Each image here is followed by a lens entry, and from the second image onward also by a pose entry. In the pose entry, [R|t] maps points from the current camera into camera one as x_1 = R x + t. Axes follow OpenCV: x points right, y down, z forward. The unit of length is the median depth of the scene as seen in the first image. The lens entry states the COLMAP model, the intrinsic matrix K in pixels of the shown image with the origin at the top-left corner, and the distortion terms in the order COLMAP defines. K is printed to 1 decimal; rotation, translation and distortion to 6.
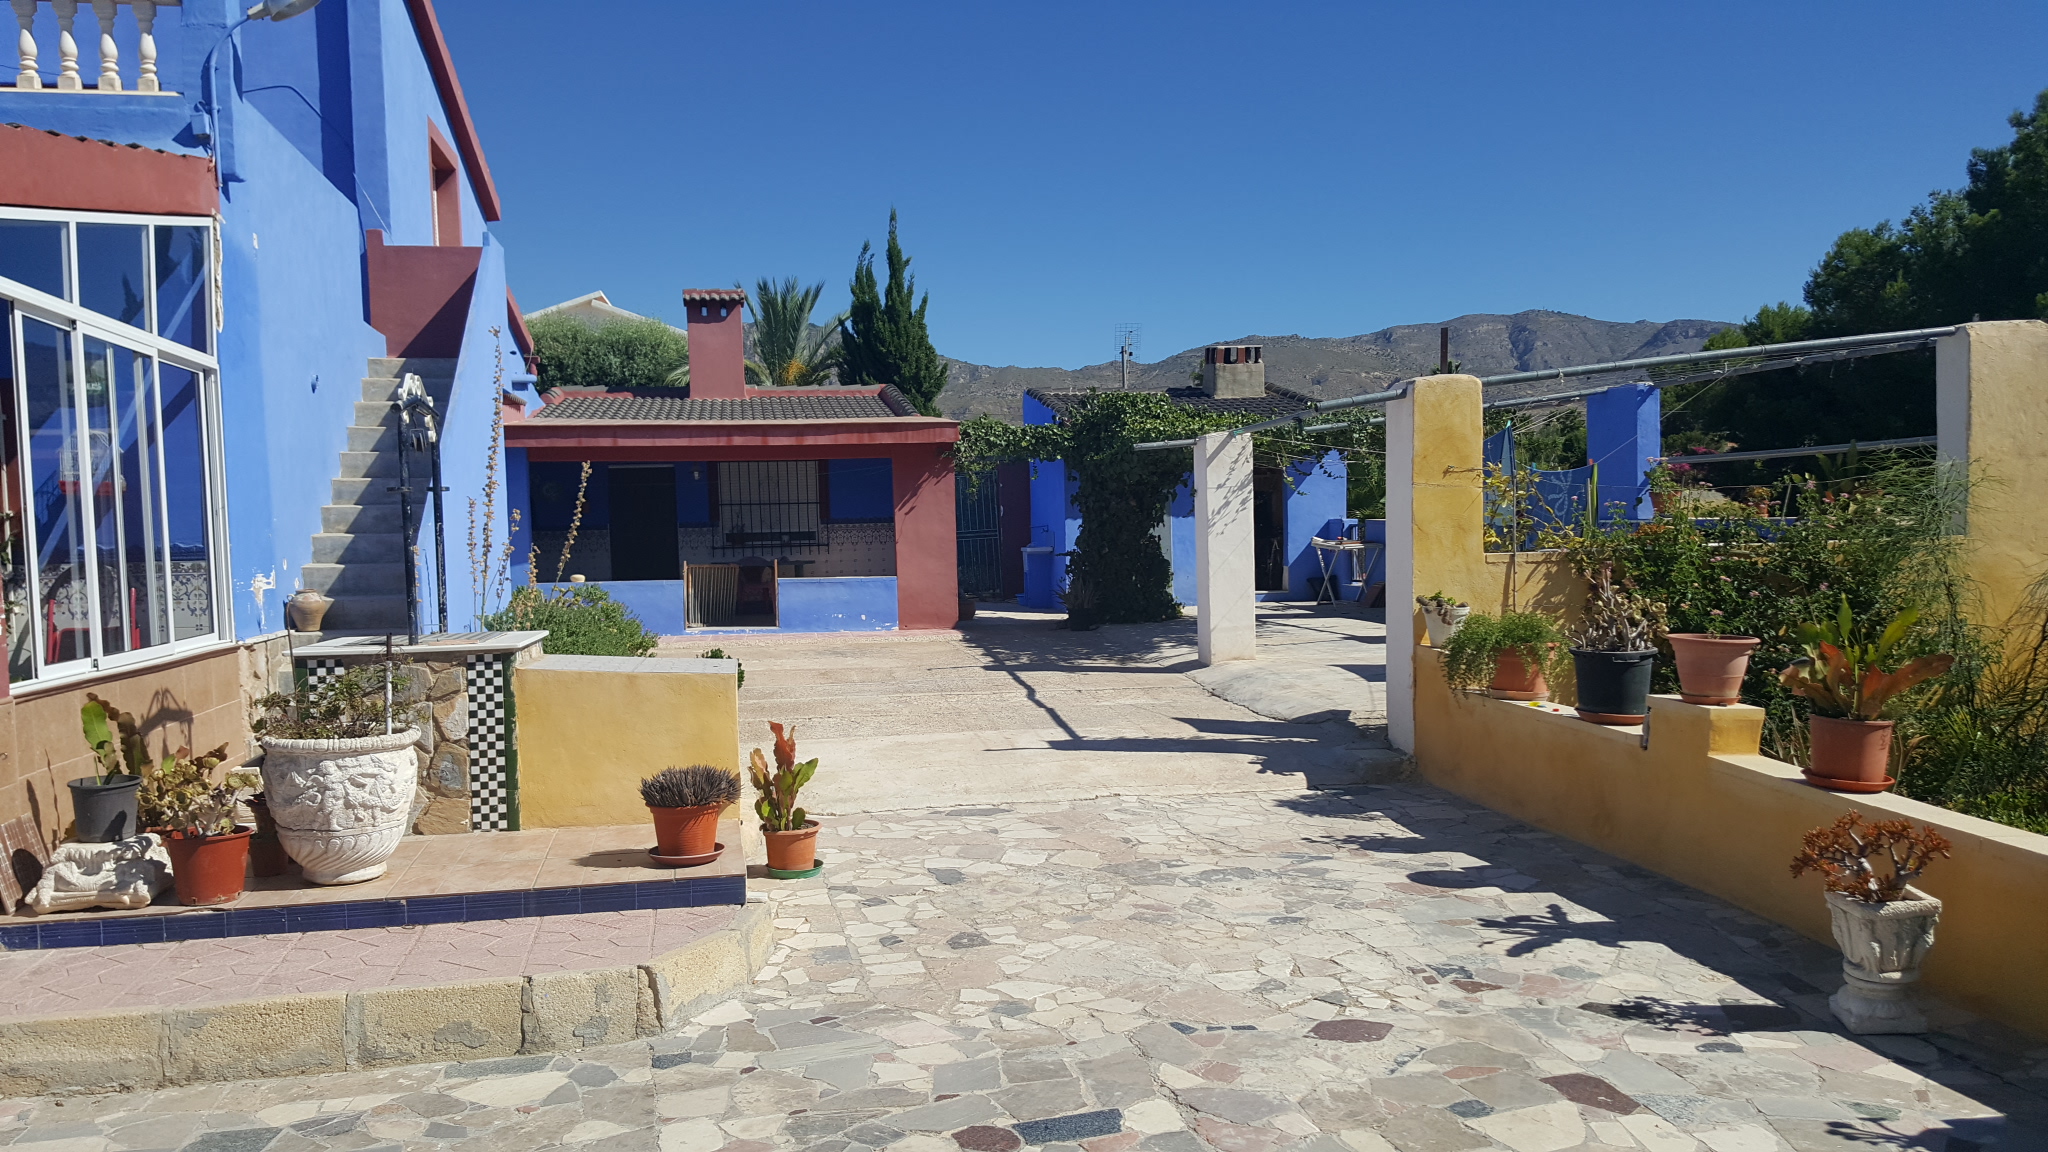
lens RADIAL K [[1517.7, 0, 1014.8], [0, 1517.7, 596.7], [0, 0, 1]] dist [0.109528, -0.158489]
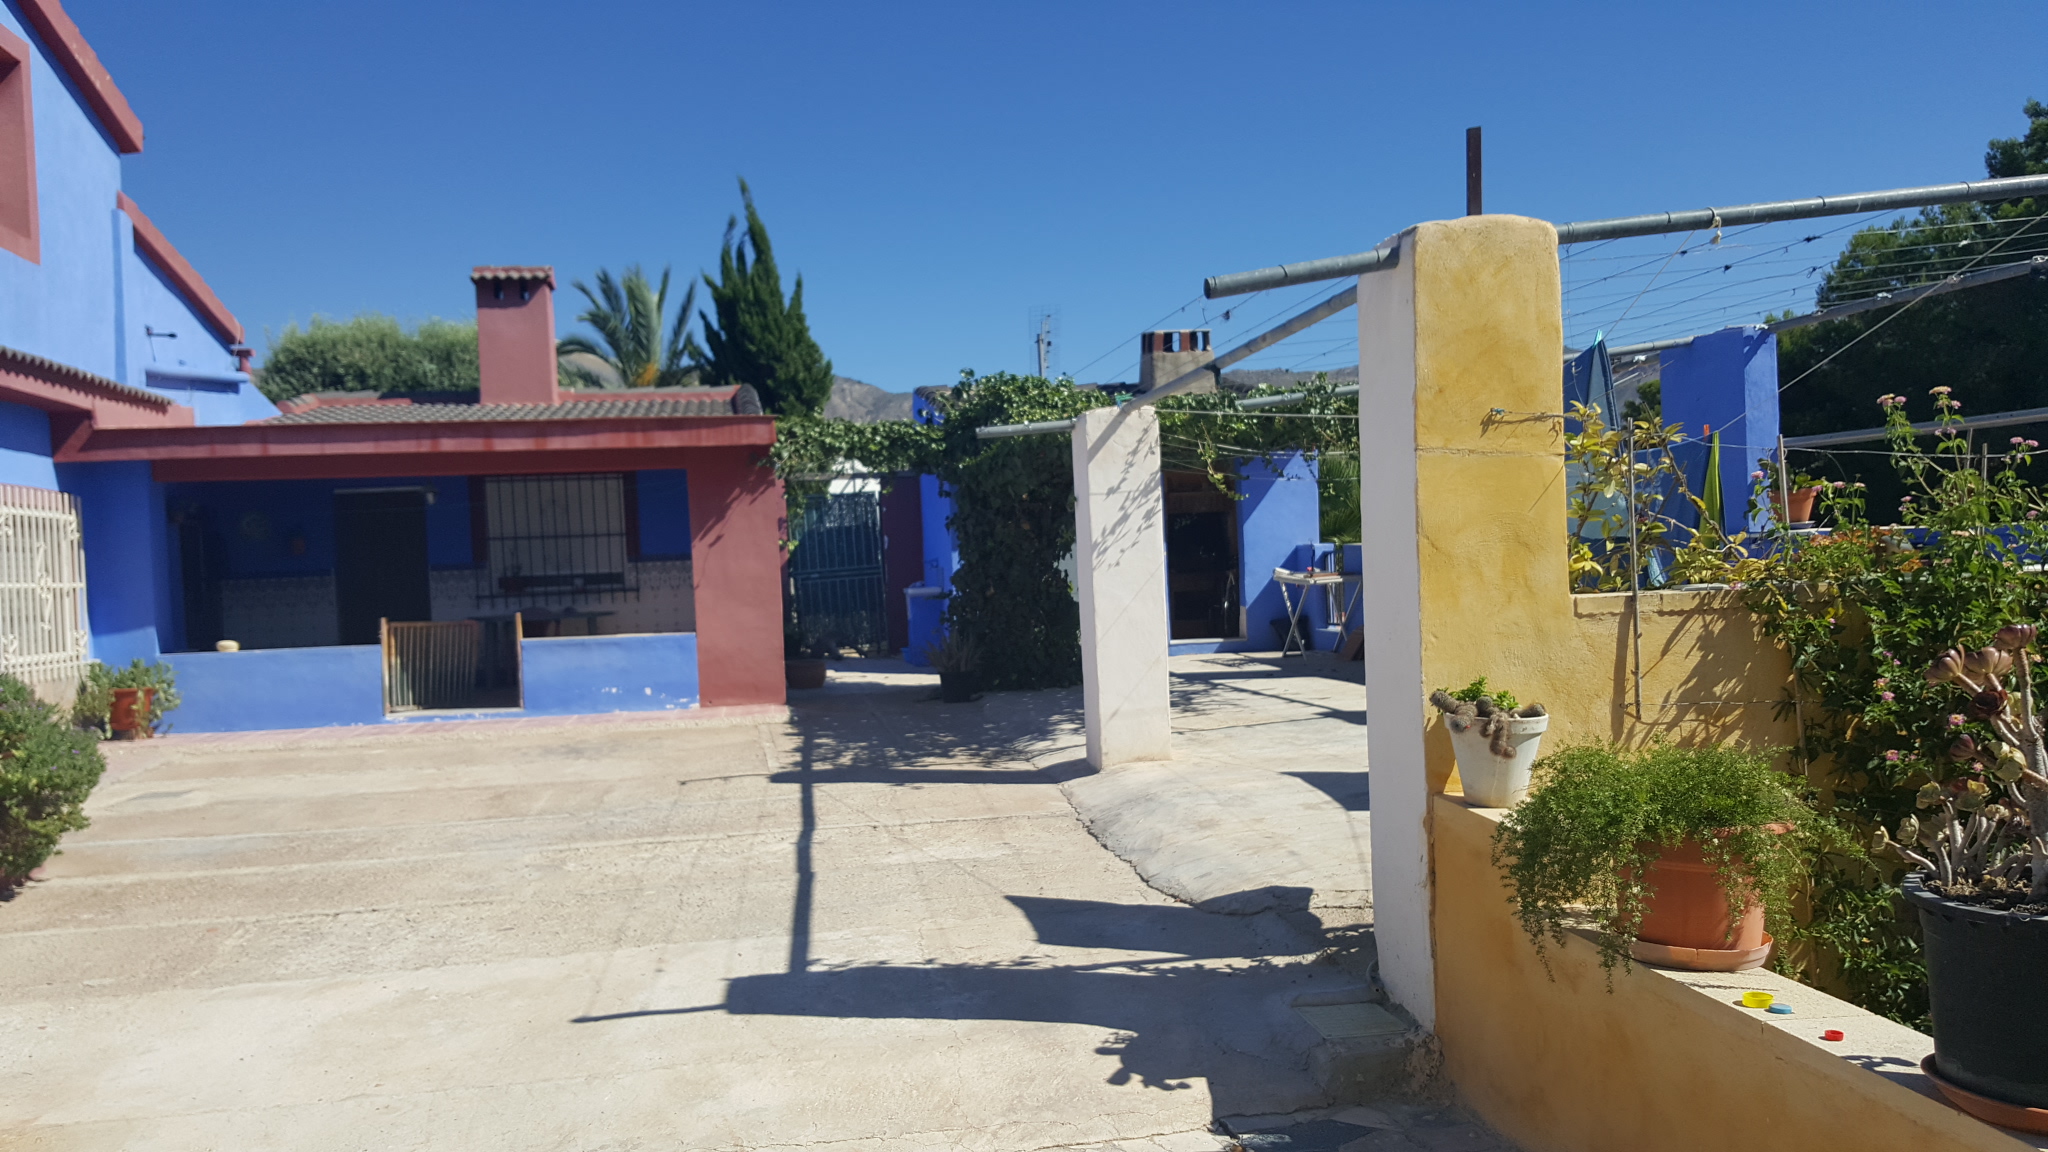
lens RADIAL K [[1519.6, 0, 1043.5], [0, 1519.6, 599.3], [0, 0, 1]] dist [0.121397, -0.213291]
pose [[0.999529, -0.018242, 0.024691, 0.070502], [0.018796, 0.999572, -0.022415, -0.010392], [-0.024272, 0.022869, 0.999444, 0.282144]]
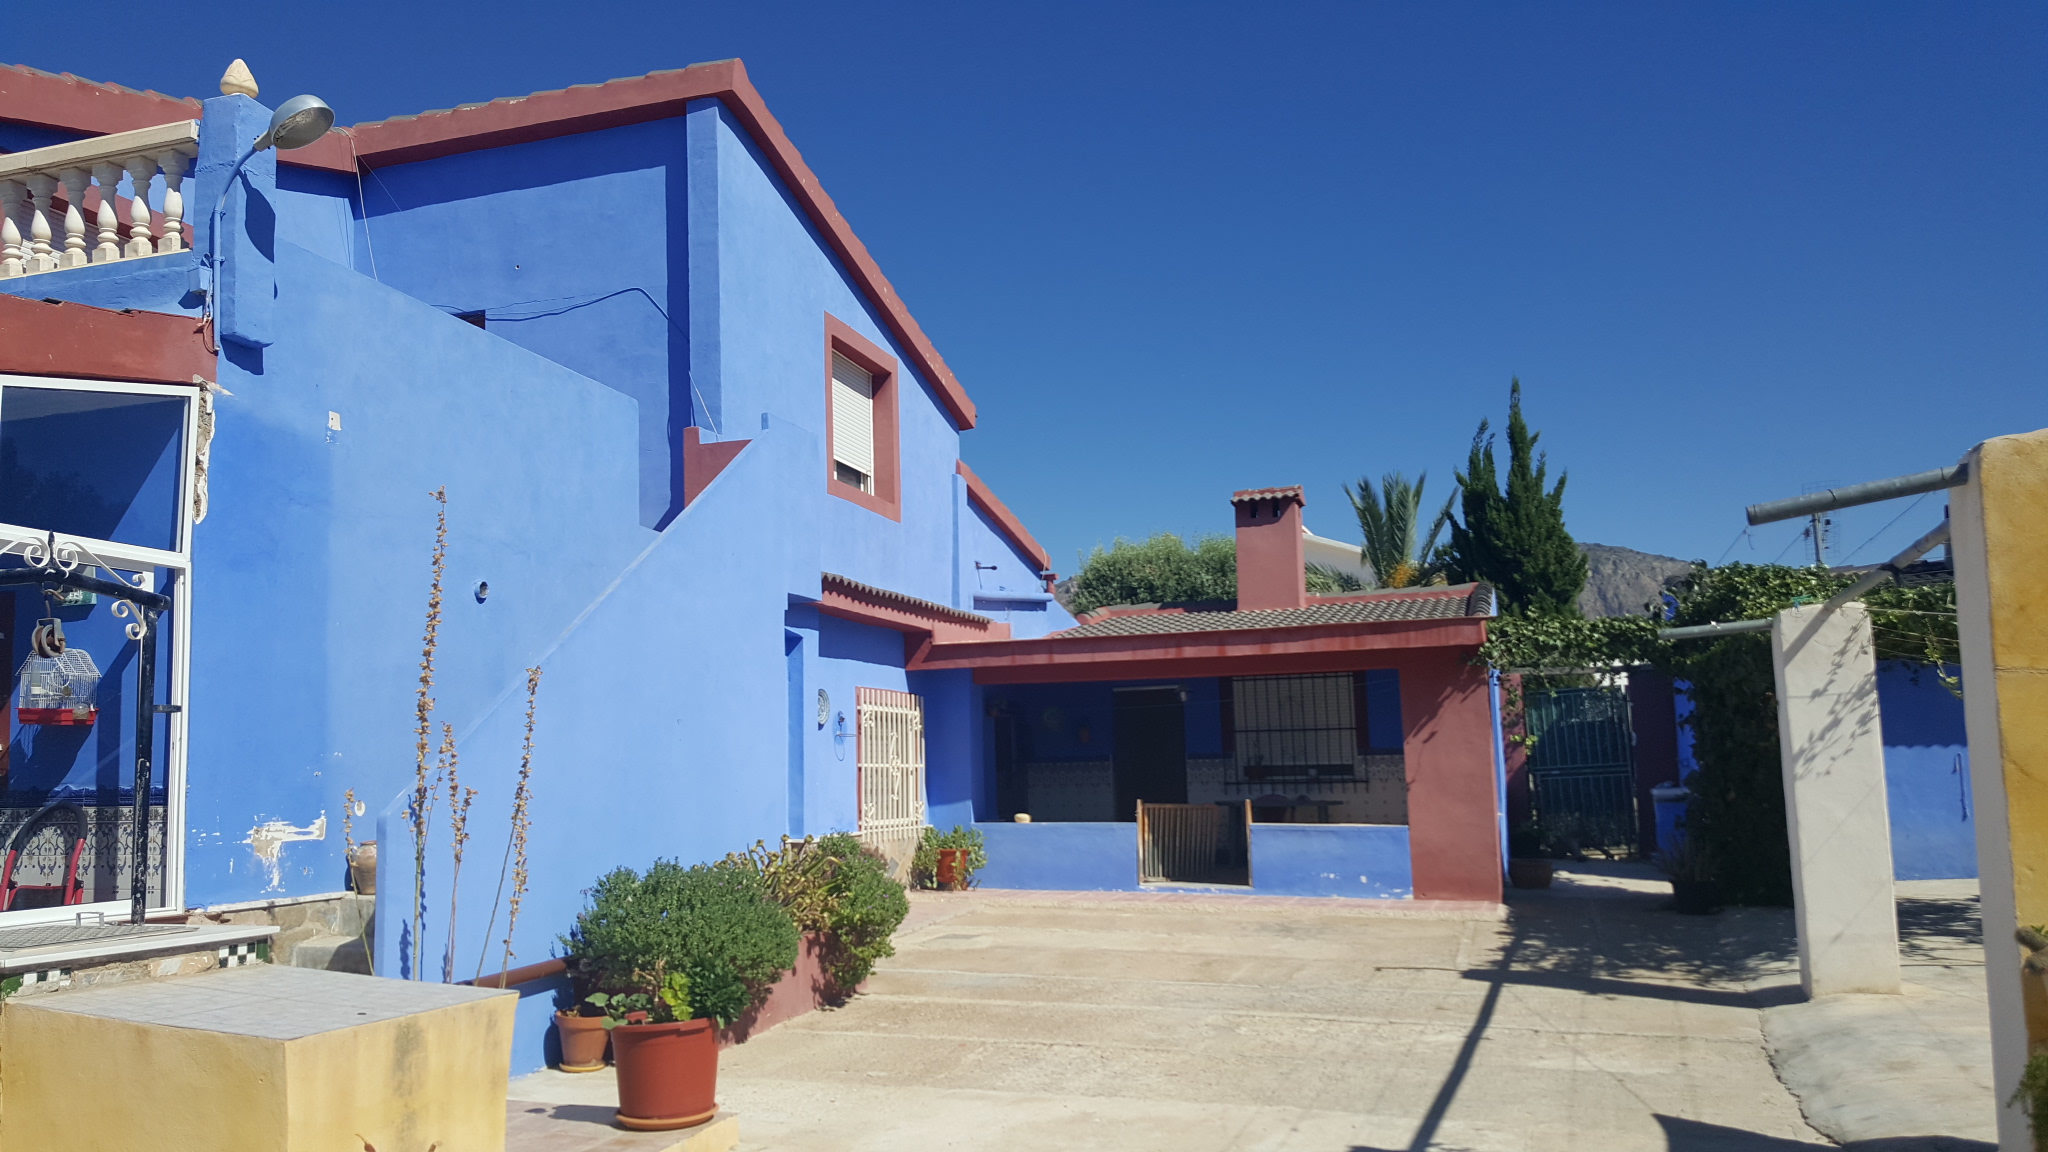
lens RADIAL K [[1496.5, 0, 987.0], [0, 1496.5, 614.8], [0, 0, 1]] dist [0.135940, -0.217776]
pose [[0.868958, -0.044802, -0.492854, 0.116729], [-0.024360, 0.990814, -0.133017, -0.012425], [0.494286, 0.127592, 0.859885, 0.249345]]
